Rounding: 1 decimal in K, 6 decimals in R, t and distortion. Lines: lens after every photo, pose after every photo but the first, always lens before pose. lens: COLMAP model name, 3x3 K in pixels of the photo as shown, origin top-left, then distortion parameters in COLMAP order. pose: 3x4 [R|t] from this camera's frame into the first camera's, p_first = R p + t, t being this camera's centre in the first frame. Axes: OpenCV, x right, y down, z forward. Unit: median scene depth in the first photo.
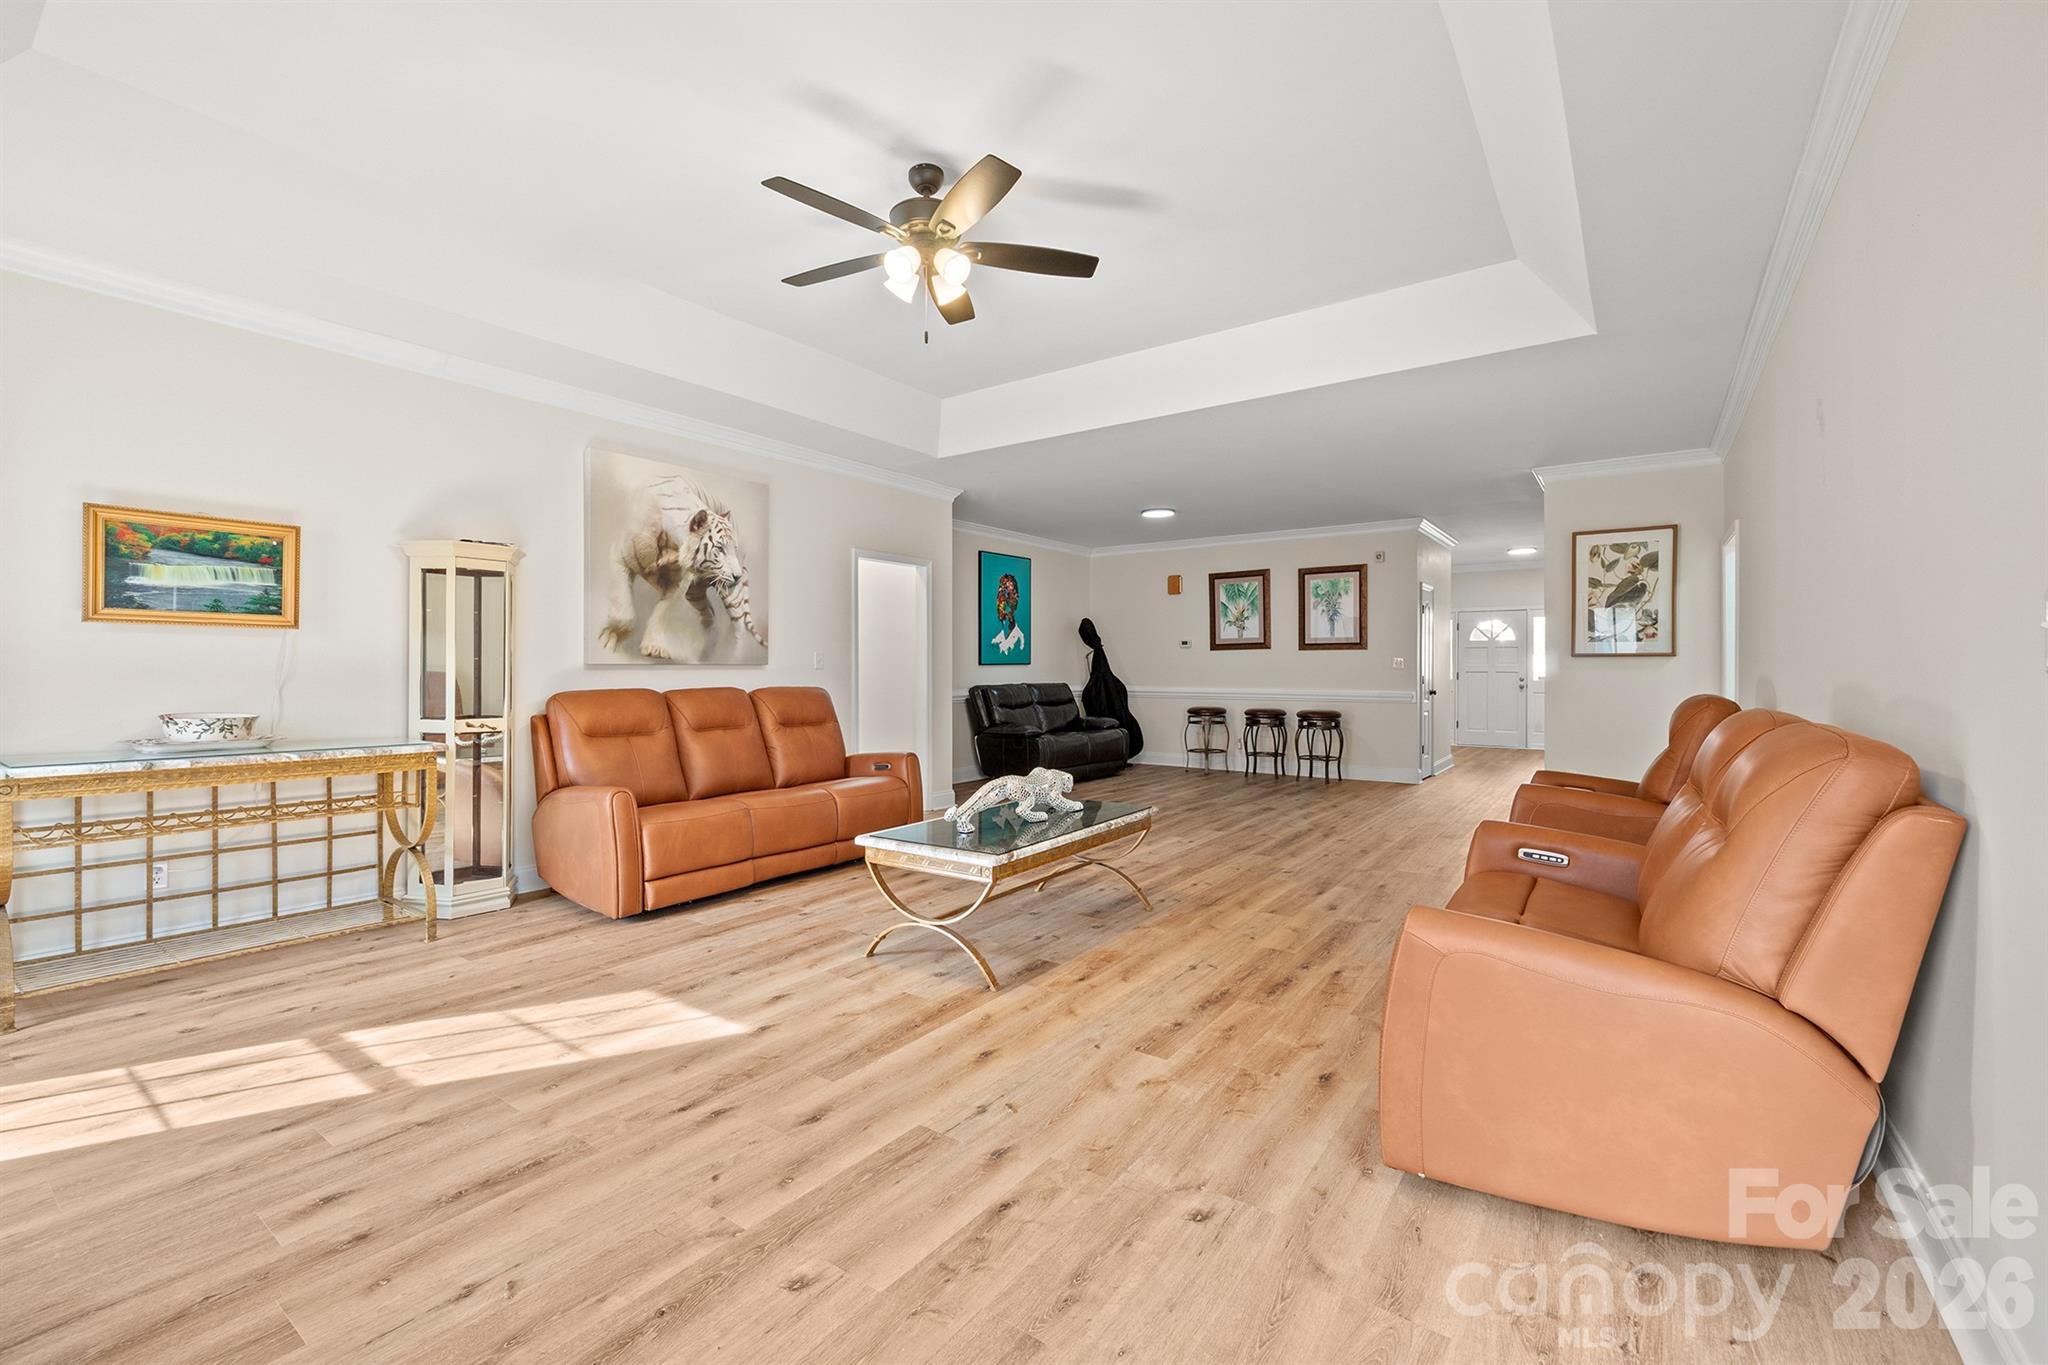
lens RADIAL K [[857.1, 0, 1031.6], [0, 857.1, 668.1], [0, 0, 1]] dist [-0.004236, -0.000530]
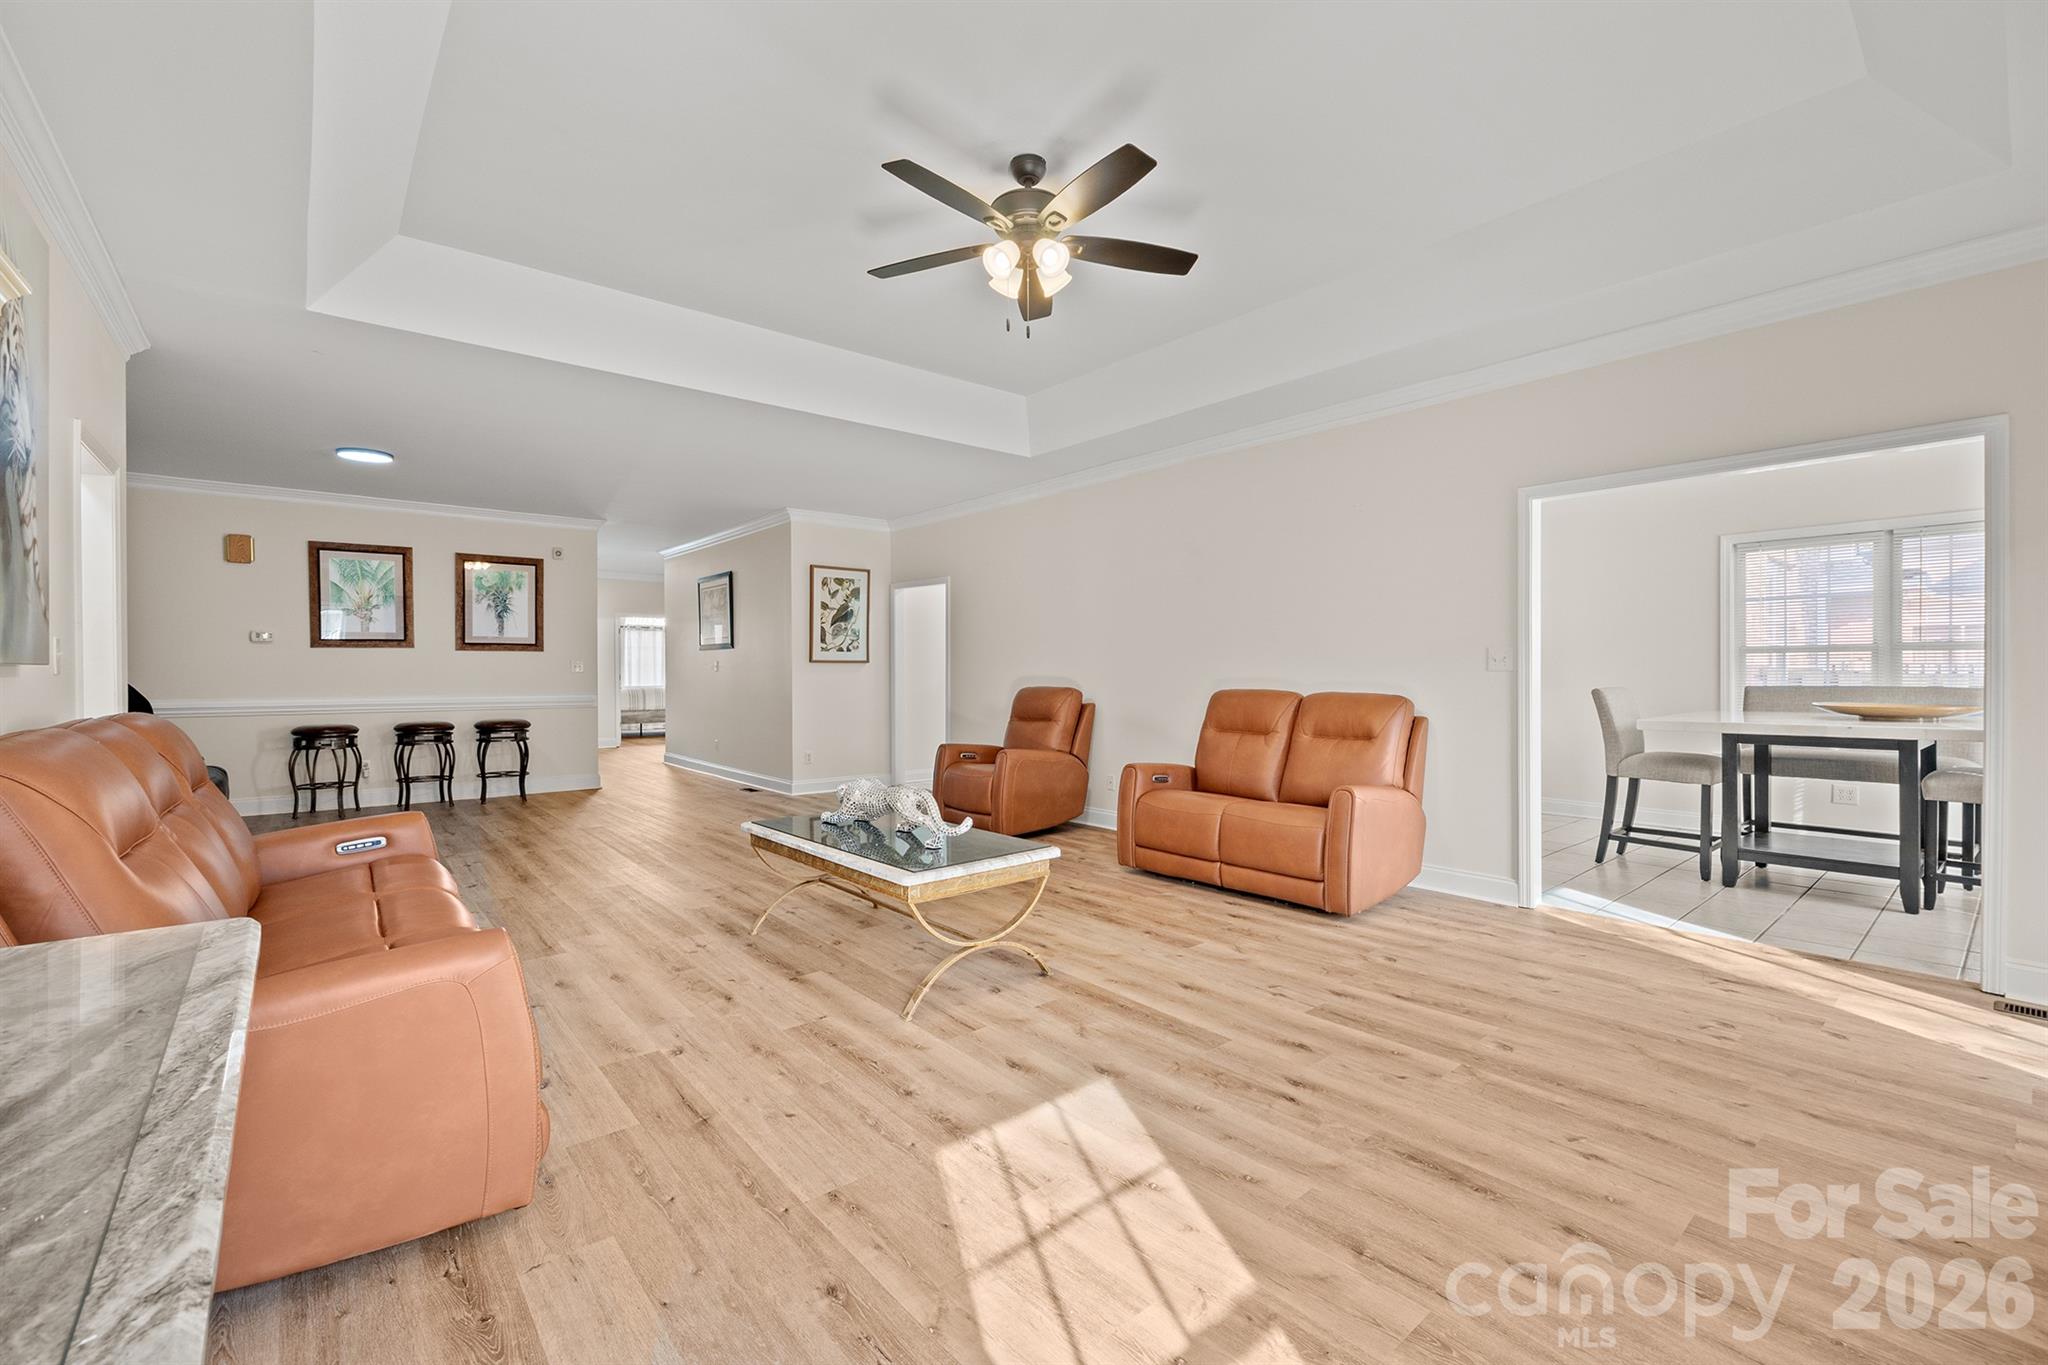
lens RADIAL K [[858.1, 0, 1018.9], [0, 858.1, 675.6], [0, 0, 1]] dist [-0.004270, -0.000048]
pose [[0.256159, -0.005915, 0.966617, -0.412584], [0.001168, 0.999982, 0.005810, -0.000378], [-0.966634, -0.000360, 0.256161, 0.292278]]
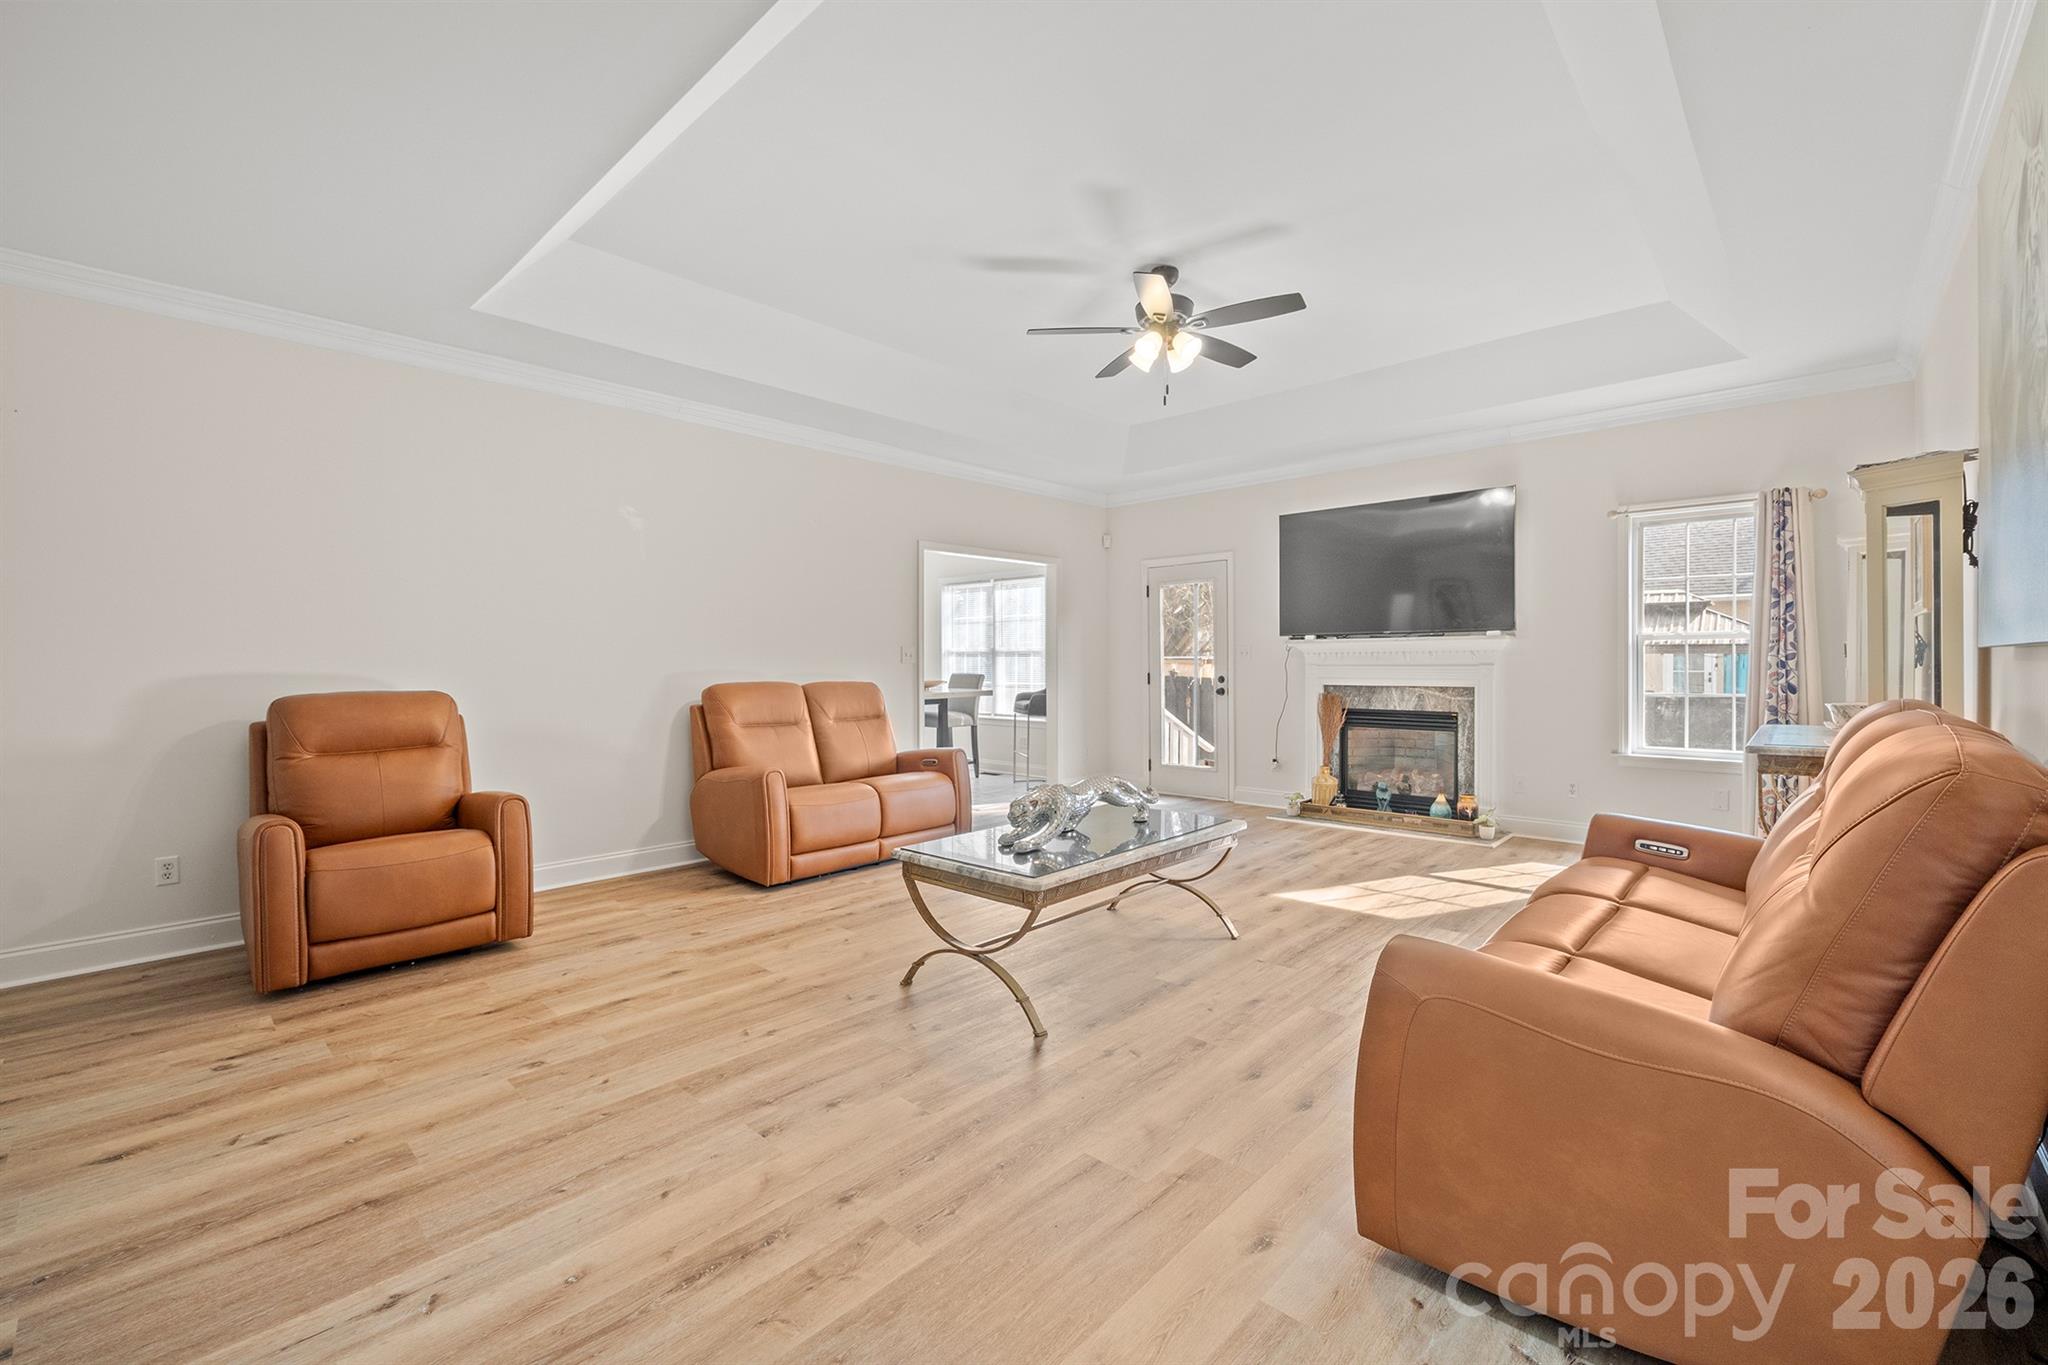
lens RADIAL K [[857.1, 0, 1031.6], [0, 857.1, 668.1], [0, 0, 1]] dist [-0.004236, -0.000530]
pose [[-0.992736, -0.000125, 0.120310, -0.029252], [-0.000365, 0.999998, -0.001969, 0.005113], [-0.120309, -0.001999, -0.992734, 0.882293]]
